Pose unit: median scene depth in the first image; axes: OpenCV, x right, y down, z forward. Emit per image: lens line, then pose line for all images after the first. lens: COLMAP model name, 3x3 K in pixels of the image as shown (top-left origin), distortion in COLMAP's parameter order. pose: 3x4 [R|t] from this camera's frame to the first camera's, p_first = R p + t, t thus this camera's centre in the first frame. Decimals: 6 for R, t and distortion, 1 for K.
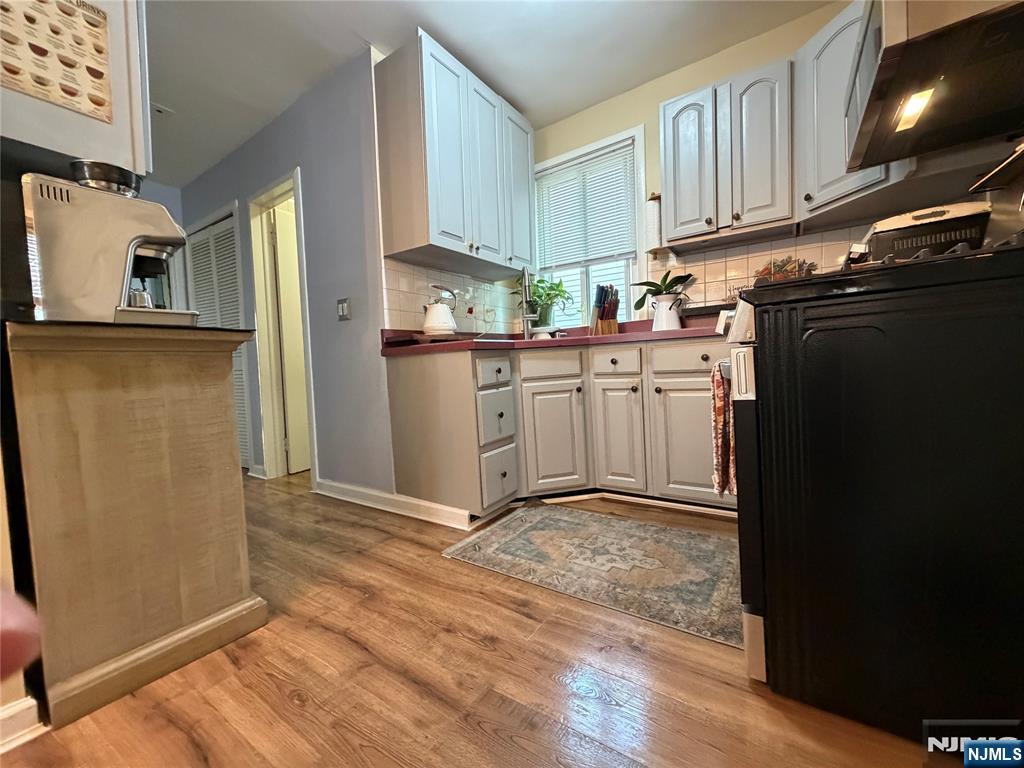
lens RADIAL K [[411.6, 0, 509.1], [0, 411.6, 383.5], [0, 0, 1]] dist [0.001813, 0.000150]
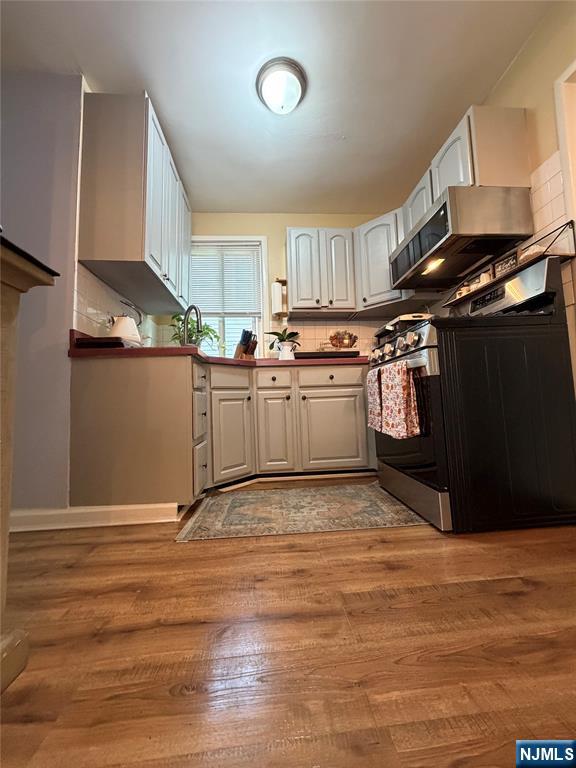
lens RADIAL K [[308.7, 0, 288.7], [0, 308.7, 380.8], [0, 0, 1]] dist [0.001813, 0.000150]
pose [[0.774760, 0.073347, 0.627987, -0.419005], [0.026611, 0.988585, -0.148294, 0.126945], [-0.631696, 0.131604, 0.763964, 0.160989]]
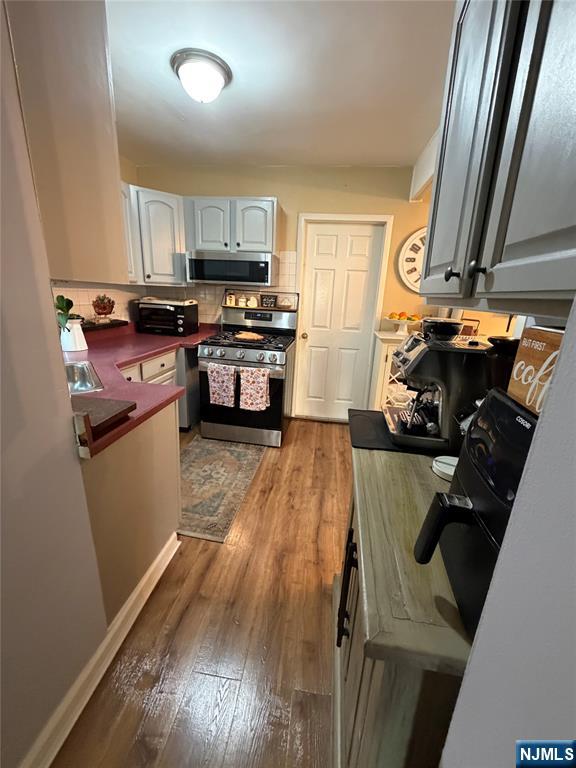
lens RADIAL K [[308.7, 0, 289.5], [0, 308.7, 380.3], [0, 0, 1]] dist [0.001813, 0.000150]
pose [[-0.461102, -0.224125, 0.858576, -0.933362], [0.013488, 0.965694, 0.259331, -0.333891], [-0.887245, 0.131159, -0.442261, 1.083650]]
